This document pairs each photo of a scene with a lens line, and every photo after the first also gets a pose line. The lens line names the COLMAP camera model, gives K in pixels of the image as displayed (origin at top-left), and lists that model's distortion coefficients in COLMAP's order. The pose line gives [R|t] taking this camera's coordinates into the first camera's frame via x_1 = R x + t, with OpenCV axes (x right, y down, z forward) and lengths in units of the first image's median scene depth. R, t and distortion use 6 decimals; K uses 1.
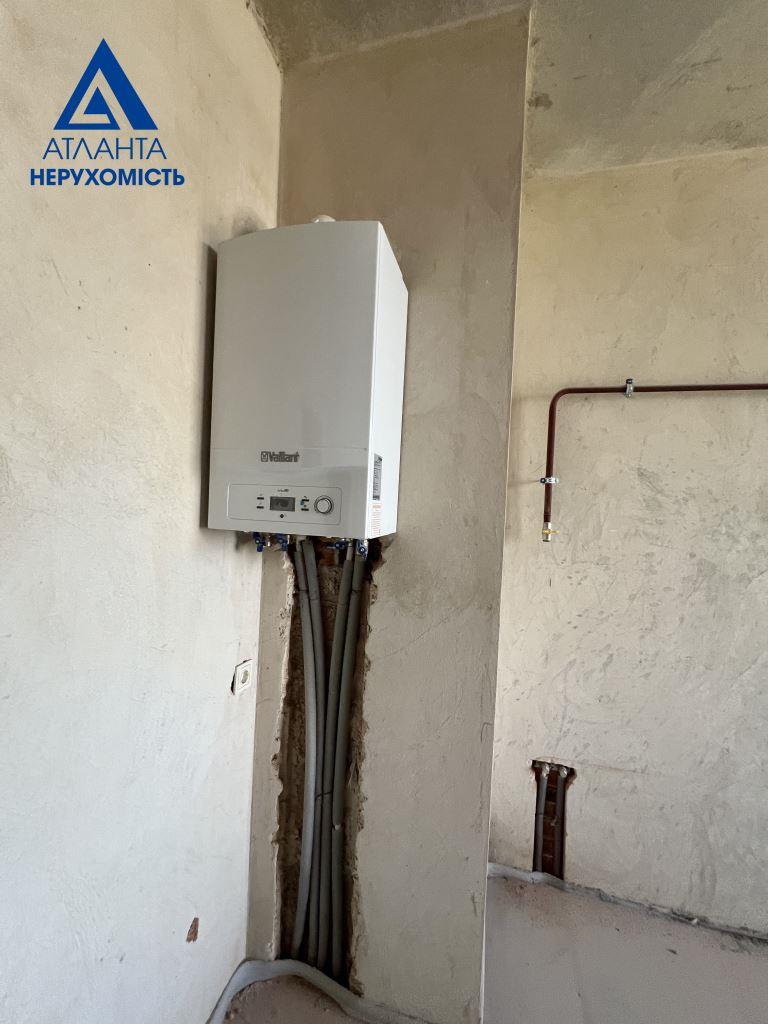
lens RADIAL K [[411.0, 0, 385.9], [0, 411.0, 506.7], [0, 0, 1]] dist [-0.003464, 0.001351]
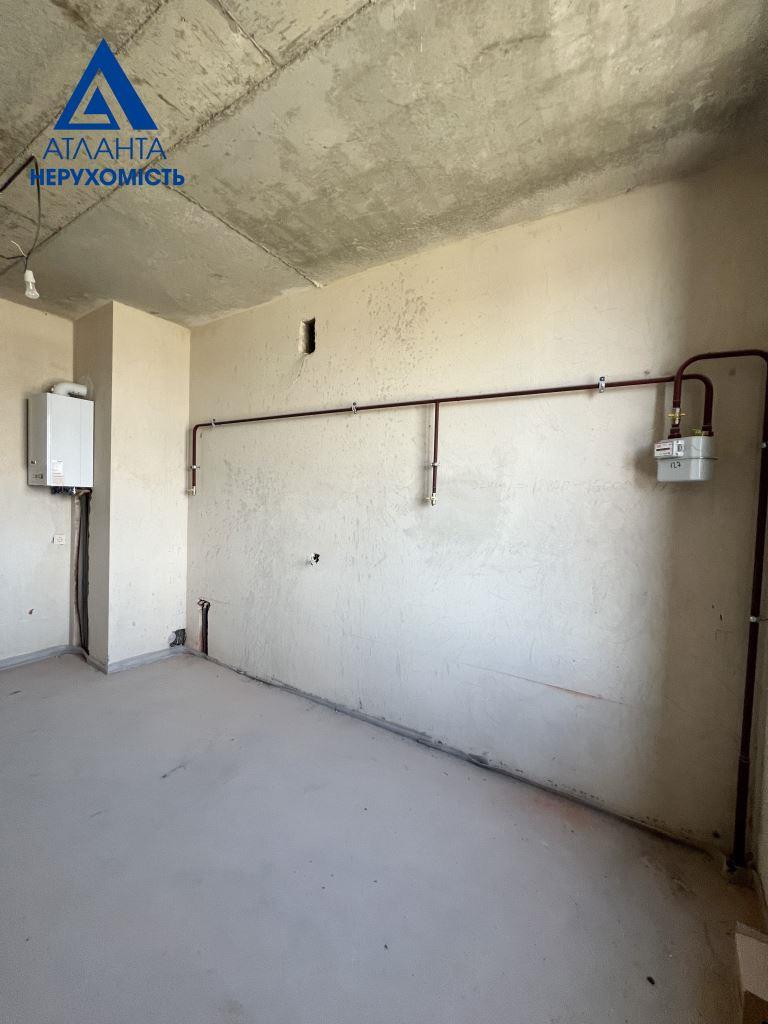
lens RADIAL K [[411.0, 0, 384.5], [0, 411.0, 514.4], [0, 0, 1]] dist [-0.003464, 0.001351]
pose [[0.946919, 0.004185, -0.321444, 2.087514], [-0.003761, 0.999991, 0.001939, 0.182433], [0.321450, -0.000627, 0.946926, -0.753760]]
